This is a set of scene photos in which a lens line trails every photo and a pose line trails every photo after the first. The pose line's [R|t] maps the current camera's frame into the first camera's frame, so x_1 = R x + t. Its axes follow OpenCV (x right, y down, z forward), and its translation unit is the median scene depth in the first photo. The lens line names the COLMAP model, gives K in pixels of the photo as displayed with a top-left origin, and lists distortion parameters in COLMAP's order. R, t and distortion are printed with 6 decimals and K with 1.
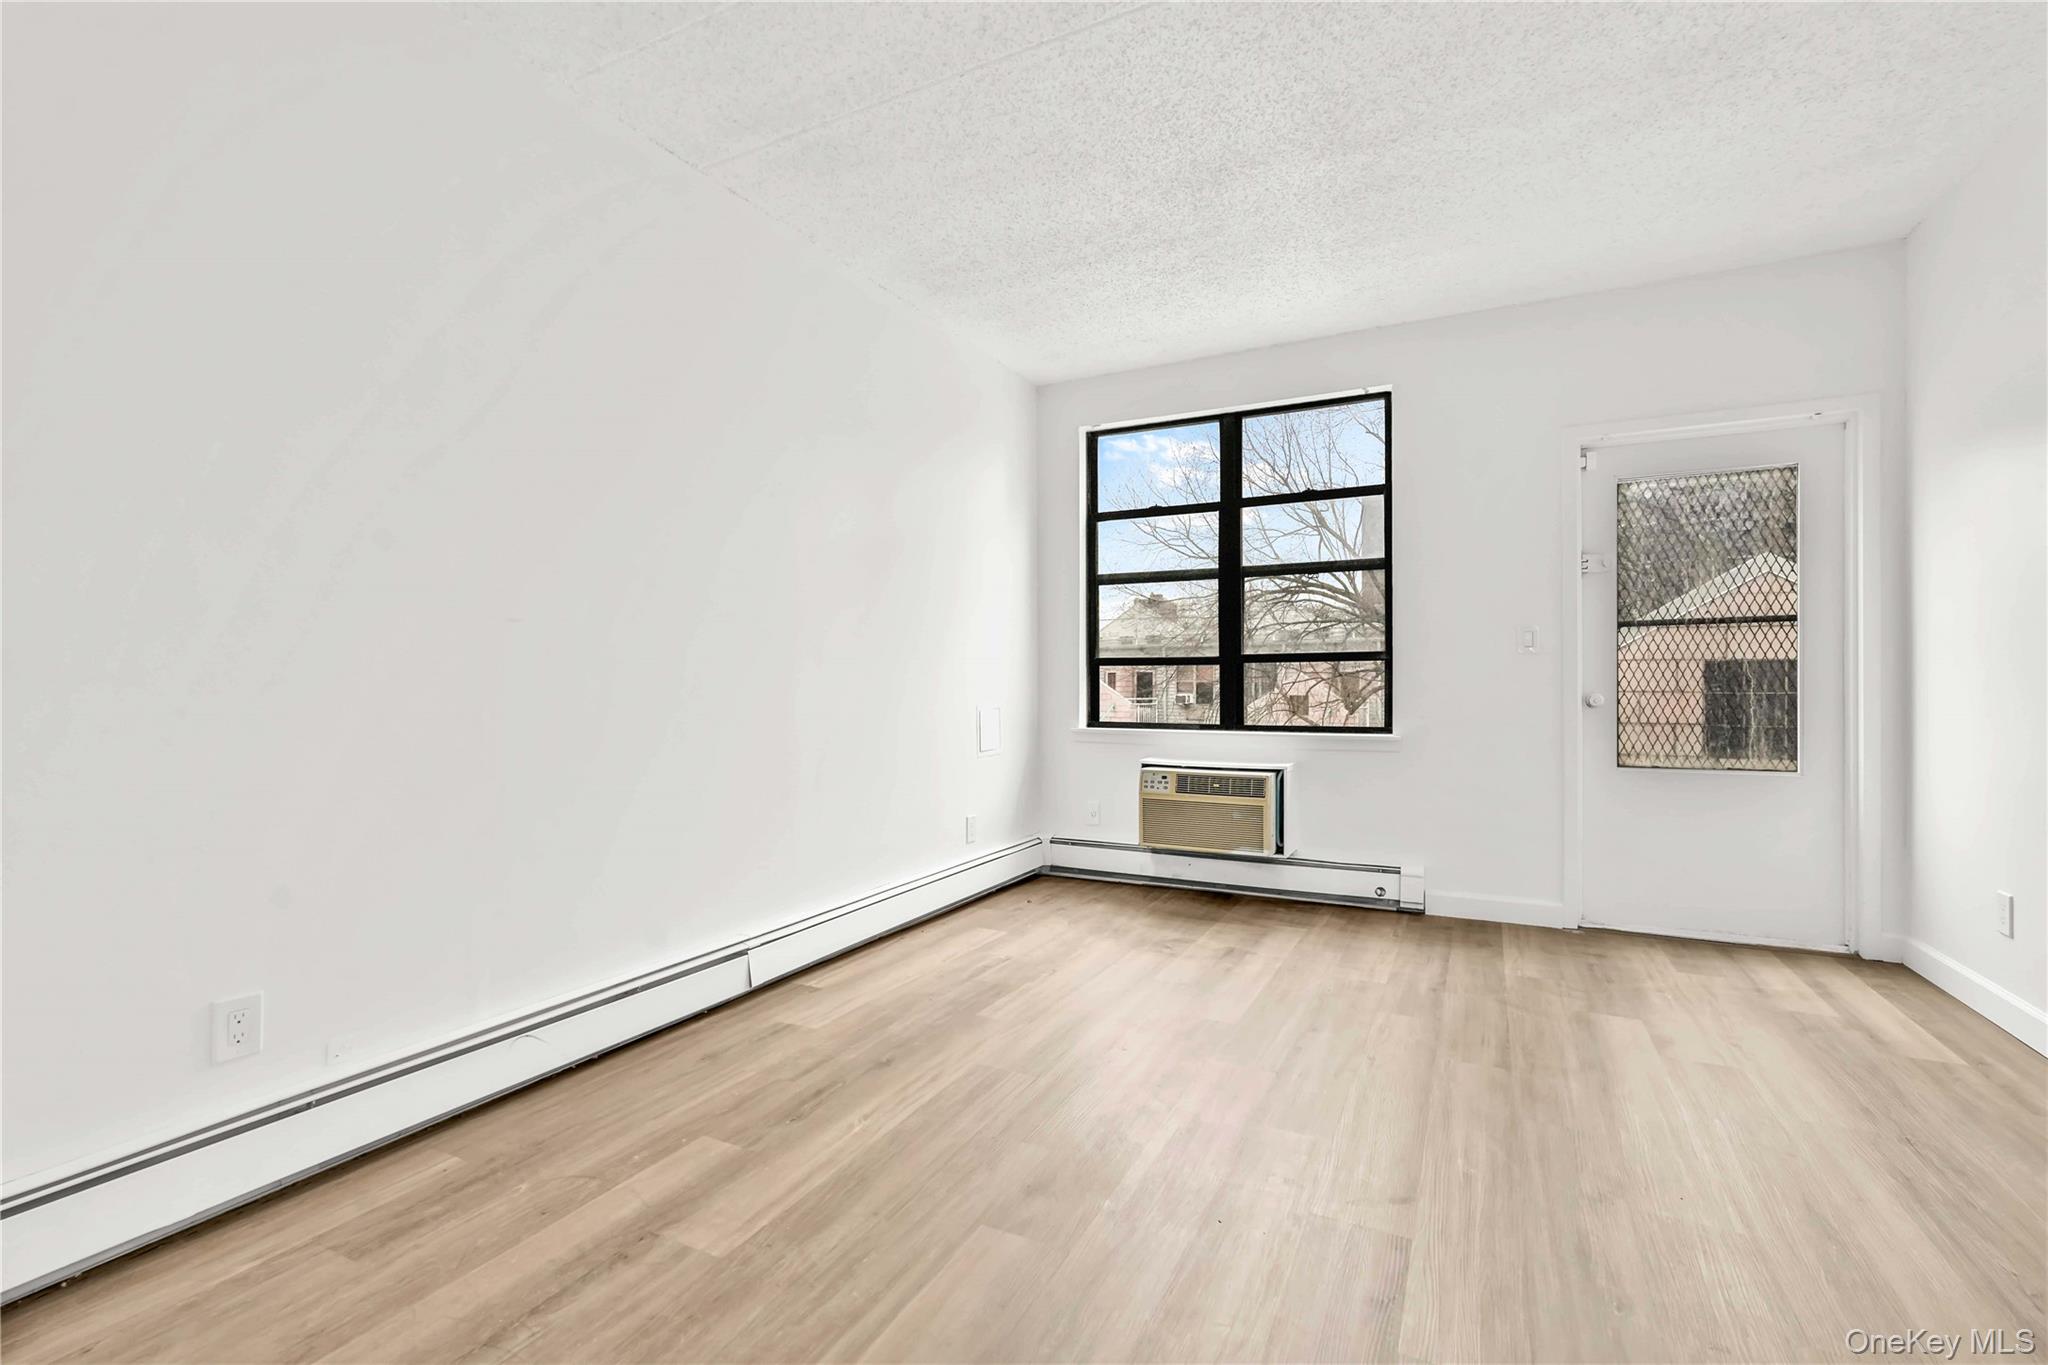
lens RADIAL K [[914.7, 0, 1024.0], [0, 914.7, 682.5], [0, 0, 1]] dist [0.001366, 0.000354]
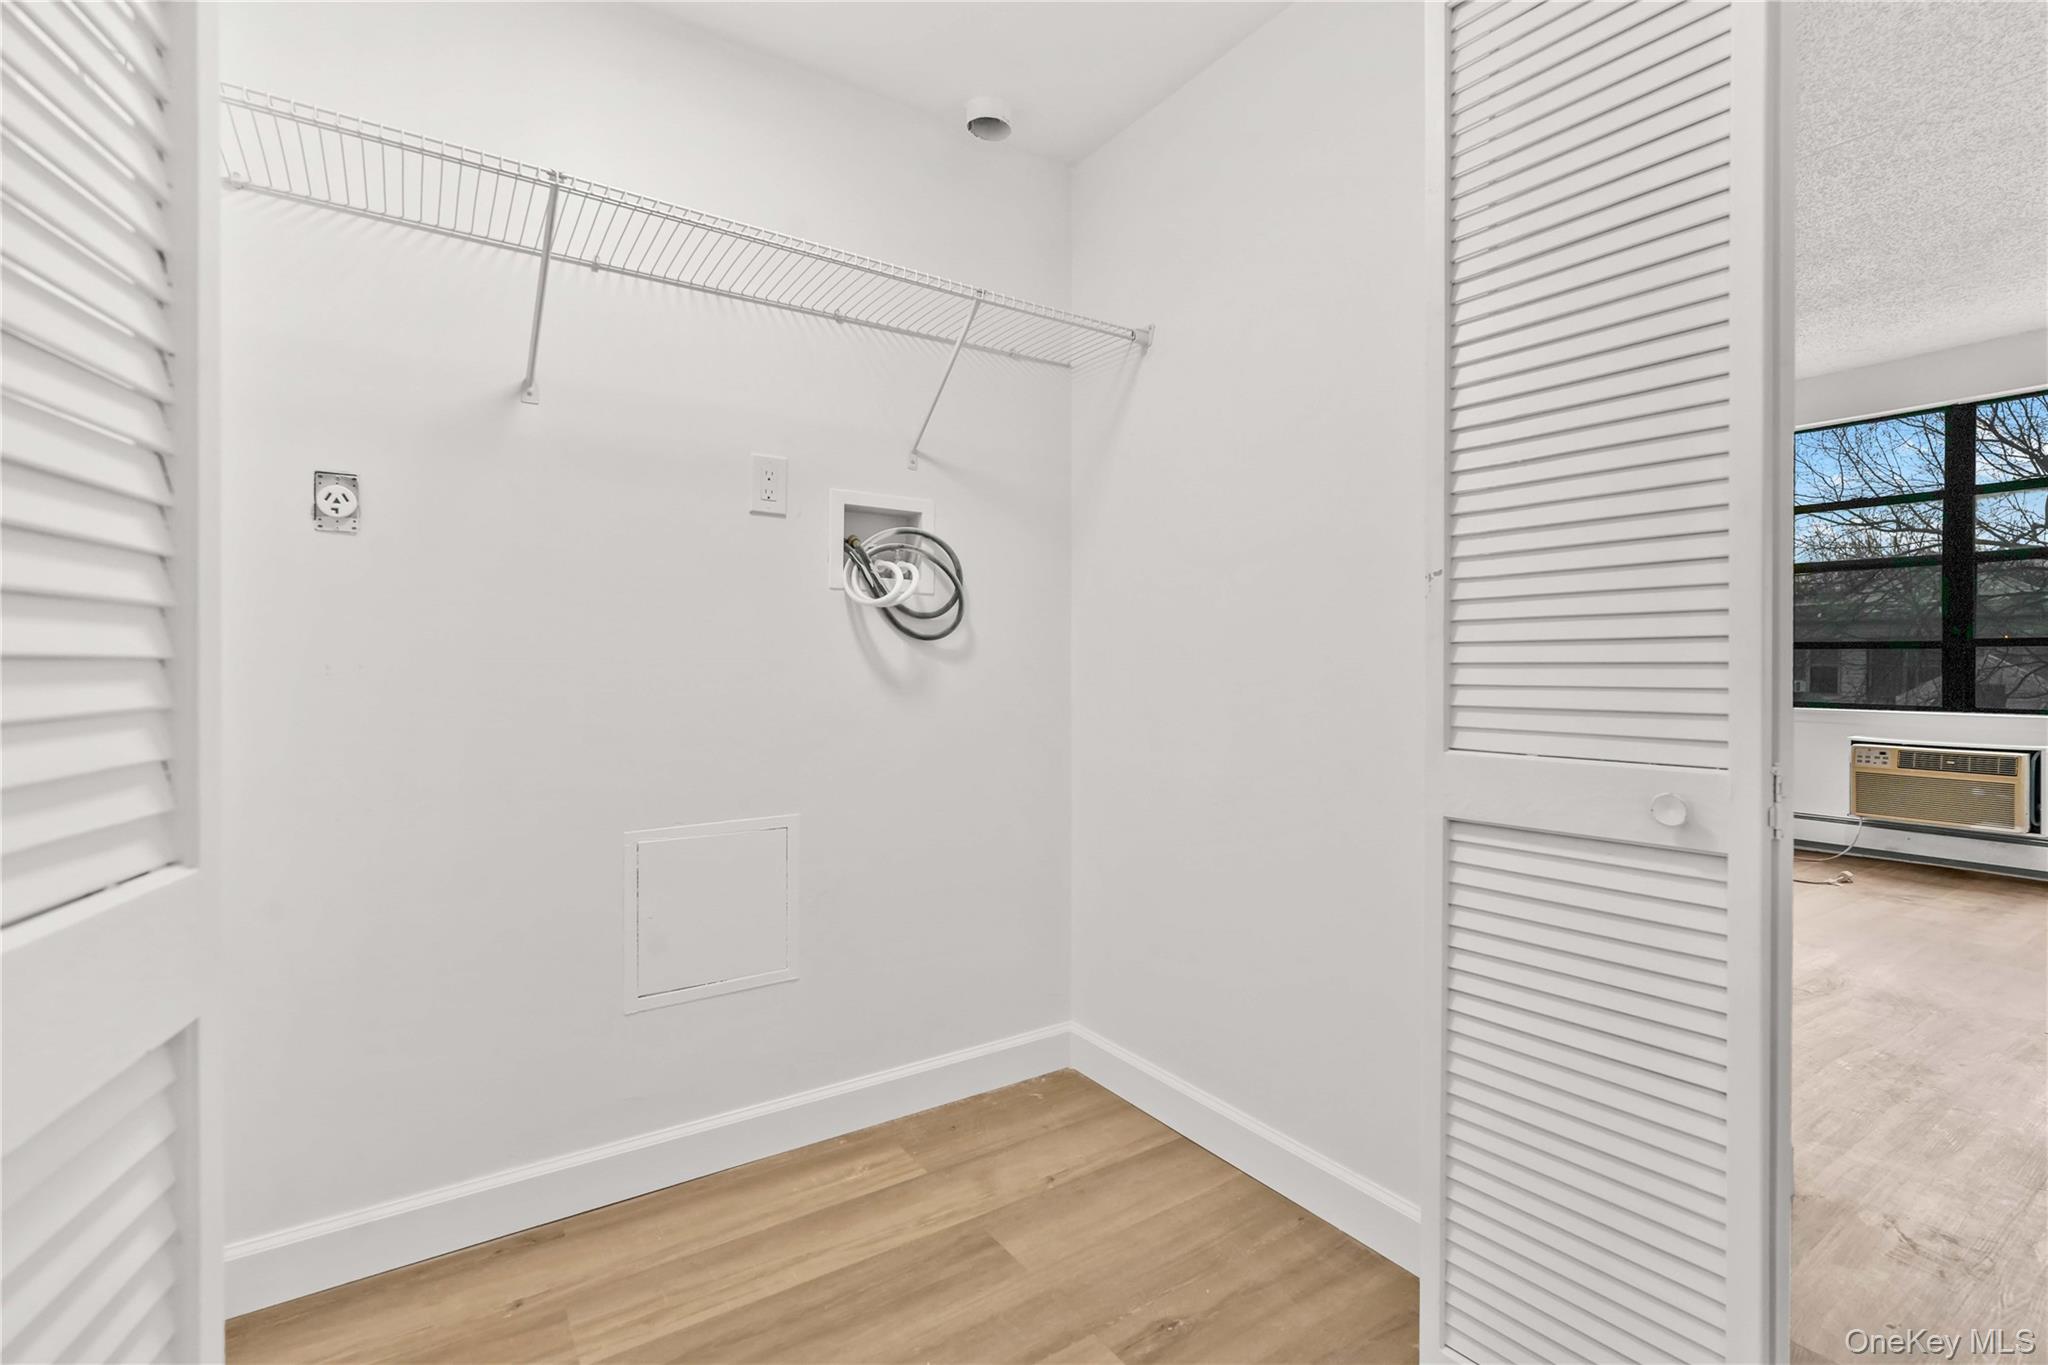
lens RADIAL K [[922.0, 0, 1022.6], [0, 922.0, 660.3], [0, 0, 1]] dist [0.001330, 0.000430]
pose [[0.872455, 0.000096, -0.488694, -0.202188], [-0.001978, 0.999992, -0.003334, -0.000816], [0.488690, 0.003876, 0.872449, -0.455127]]
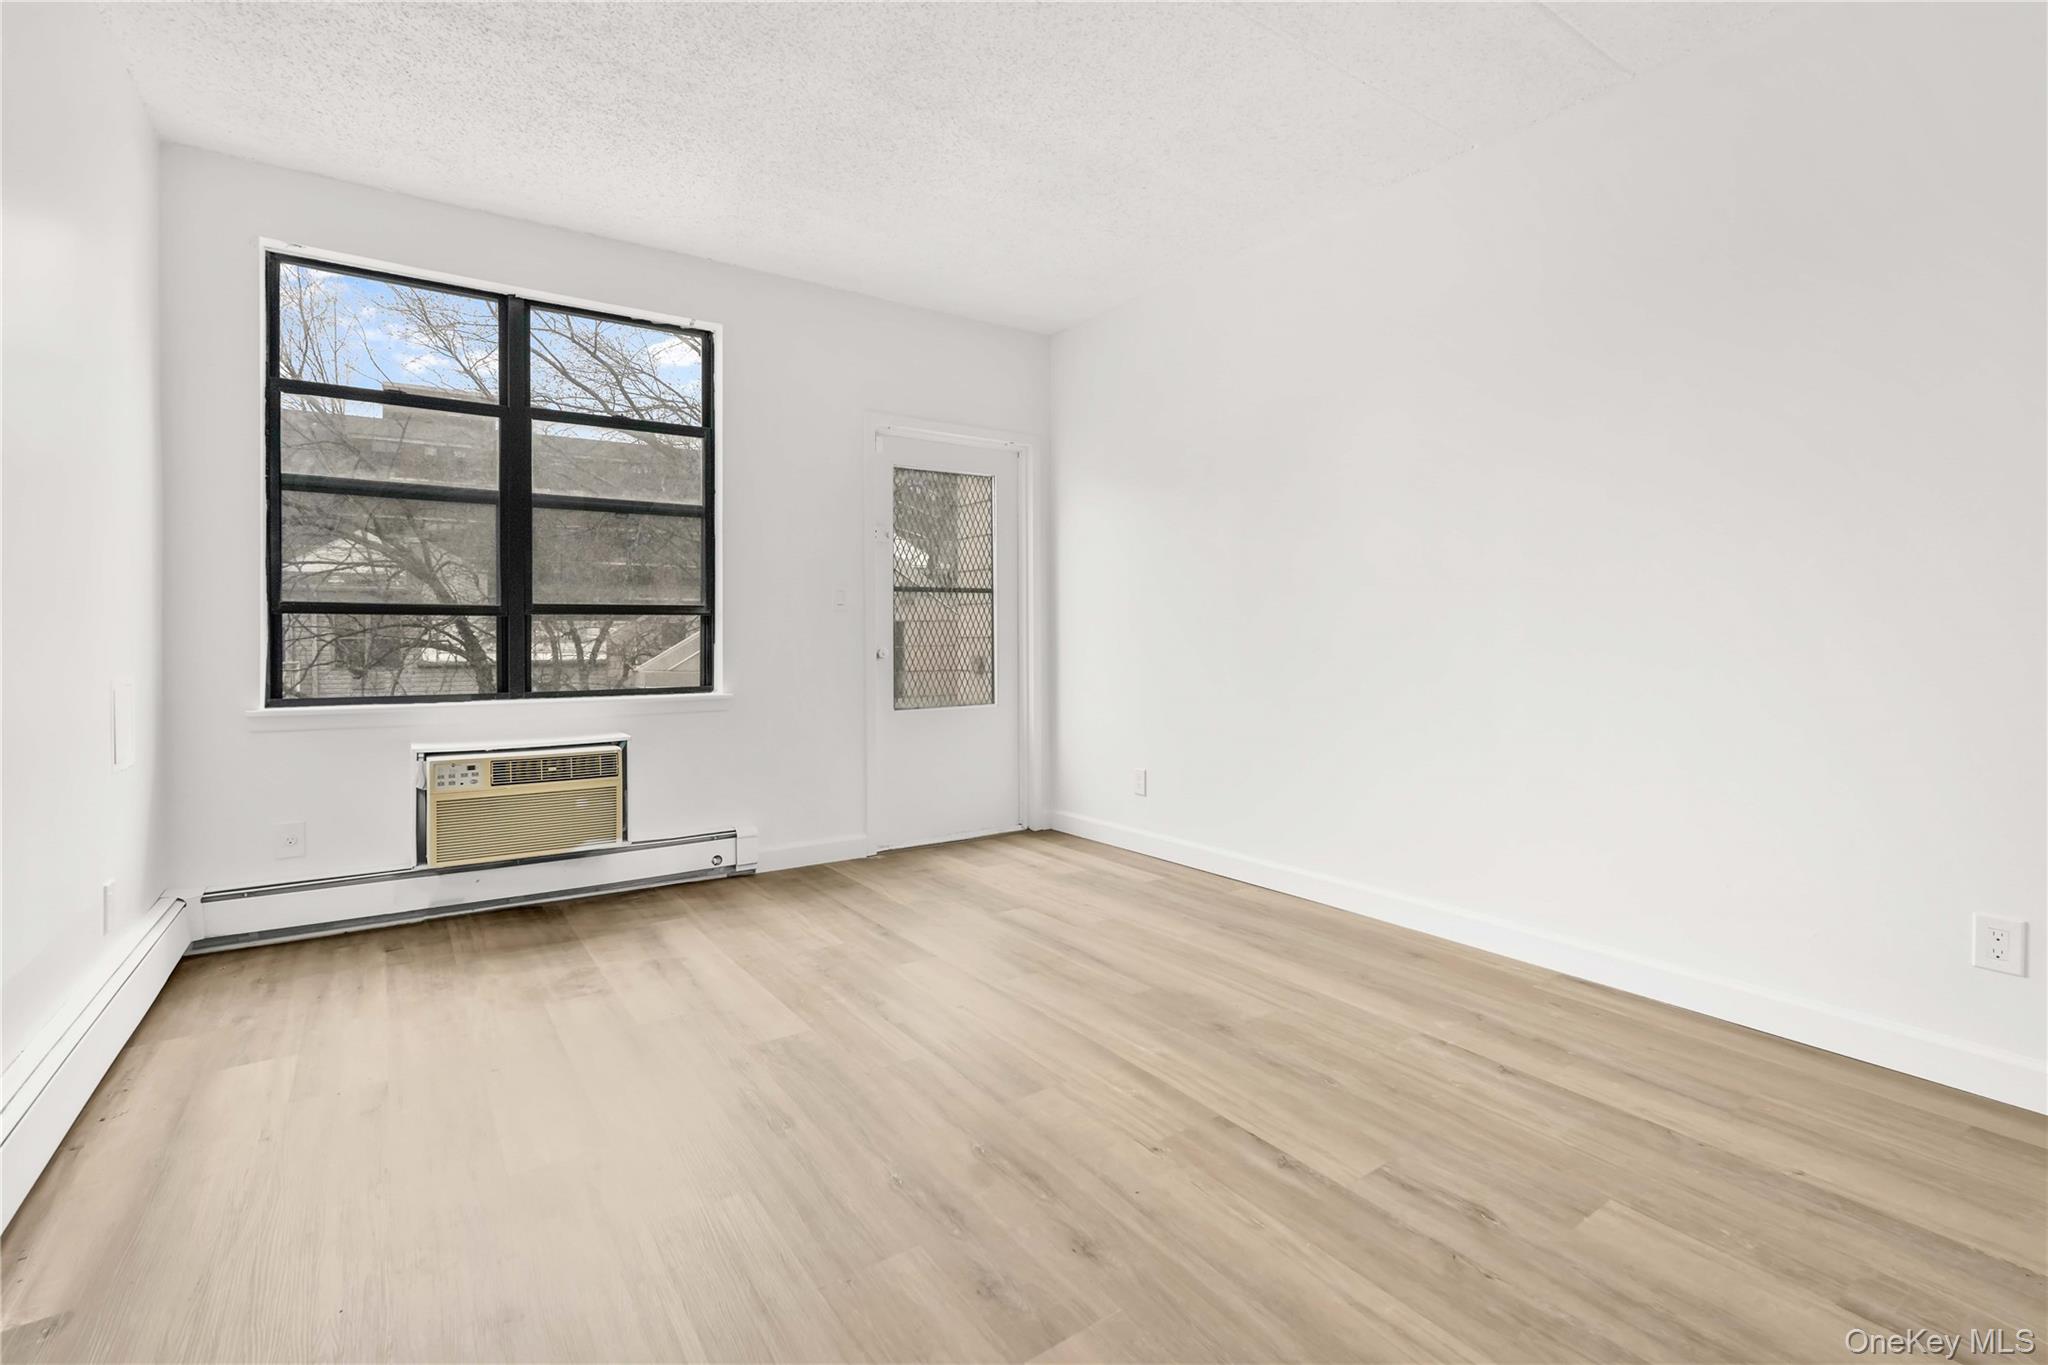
lens RADIAL K [[925.0, 0, 1022.4], [0, 925.0, 634.2], [0, 0, 1]] dist [-0.000222, 0.000067]
pose [[0.479013, 0.002834, 0.877803, -0.287307], [0.002740, 0.999985, -0.004723, 0.001461], [-0.877804, 0.004667, 0.478998, 0.259754]]
